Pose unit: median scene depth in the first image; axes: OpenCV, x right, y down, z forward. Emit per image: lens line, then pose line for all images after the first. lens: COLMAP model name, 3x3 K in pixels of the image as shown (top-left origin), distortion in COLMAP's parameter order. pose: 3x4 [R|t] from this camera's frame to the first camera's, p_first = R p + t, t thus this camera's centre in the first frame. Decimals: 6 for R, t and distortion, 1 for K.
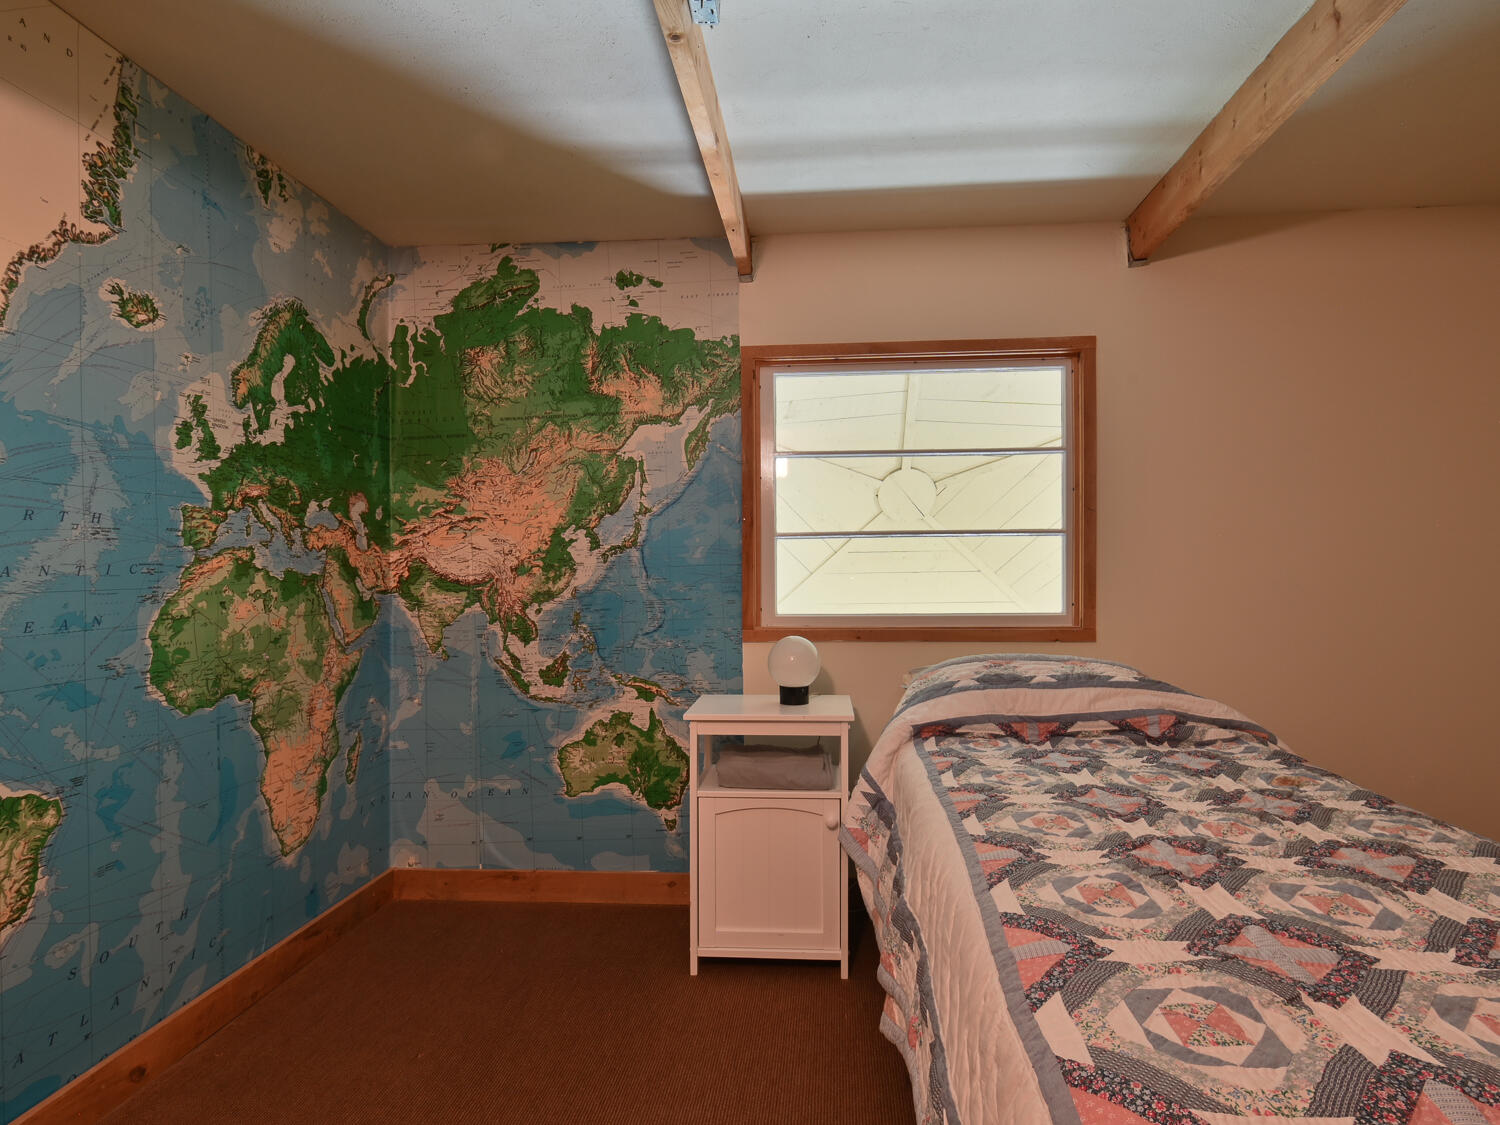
lens RADIAL K [[867.6, 0, 752.2], [0, 867.6, 563.1], [0, 0, 1]] dist [-0.001543, -0.001139]
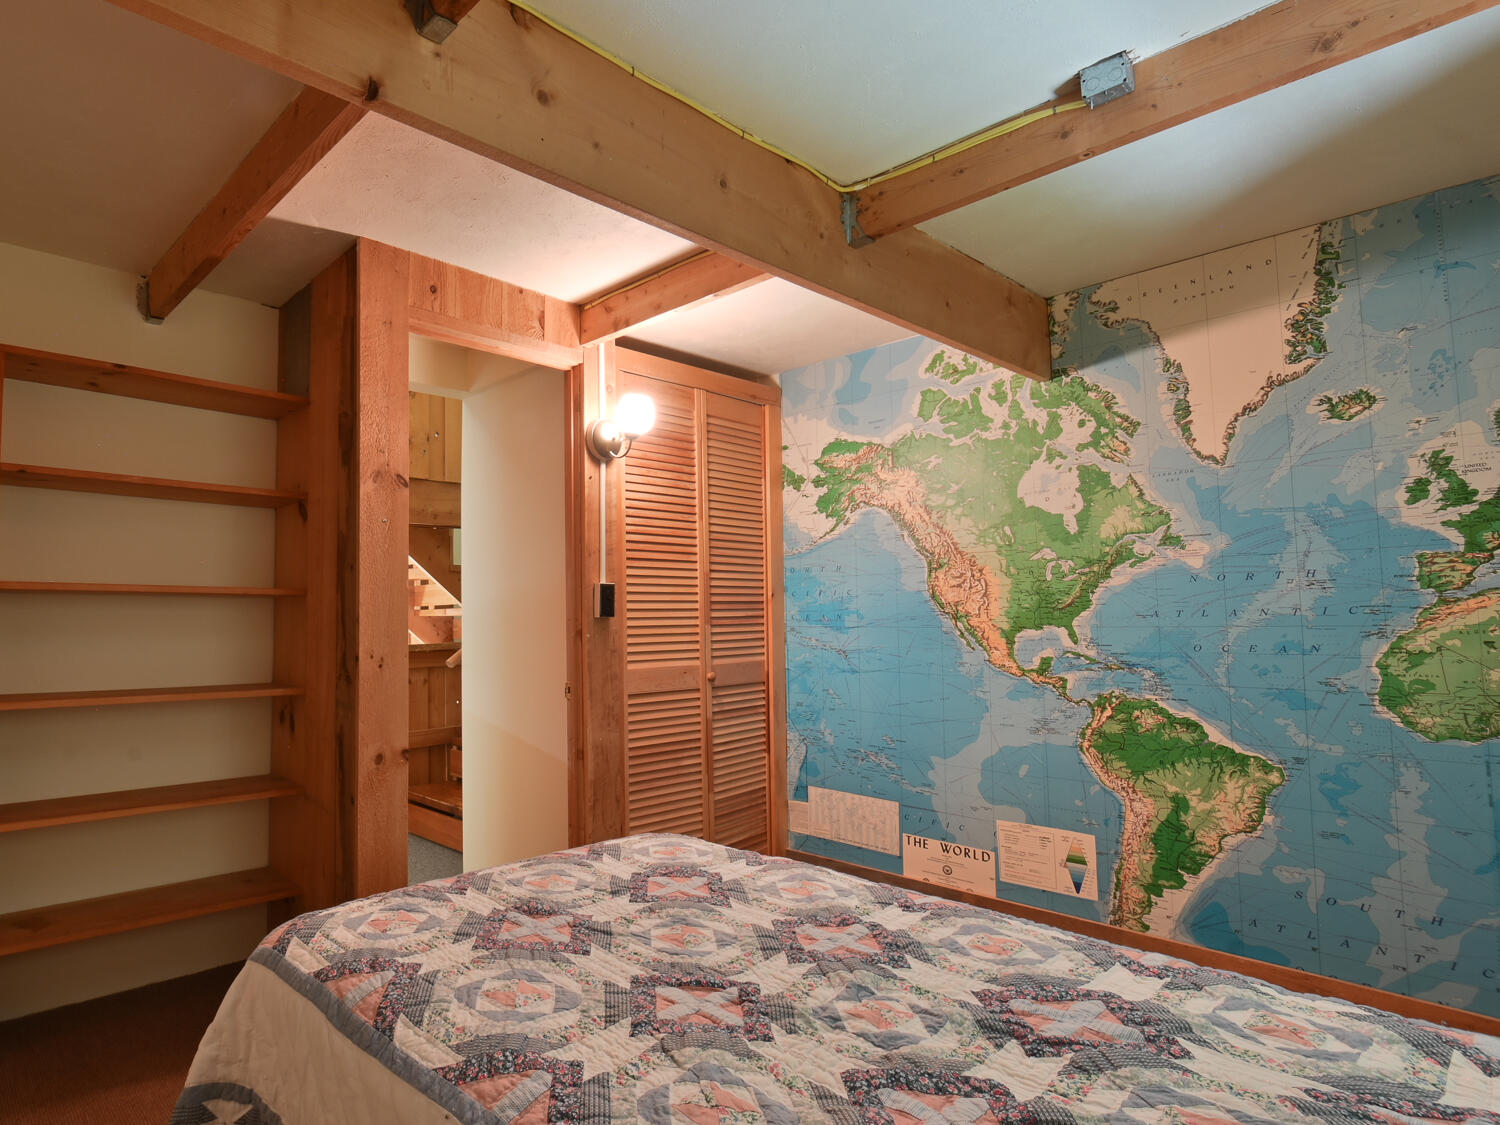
lens RADIAL K [[867.6, 0, 748.2], [0, 867.6, 564.4], [0, 0, 1]] dist [-0.001543, -0.001139]
pose [[-0.616661, -0.033994, -0.786495, 0.855459], [0.018806, 0.998146, -0.057887, -0.003384], [0.787004, -0.050487, -0.614878, 1.113796]]
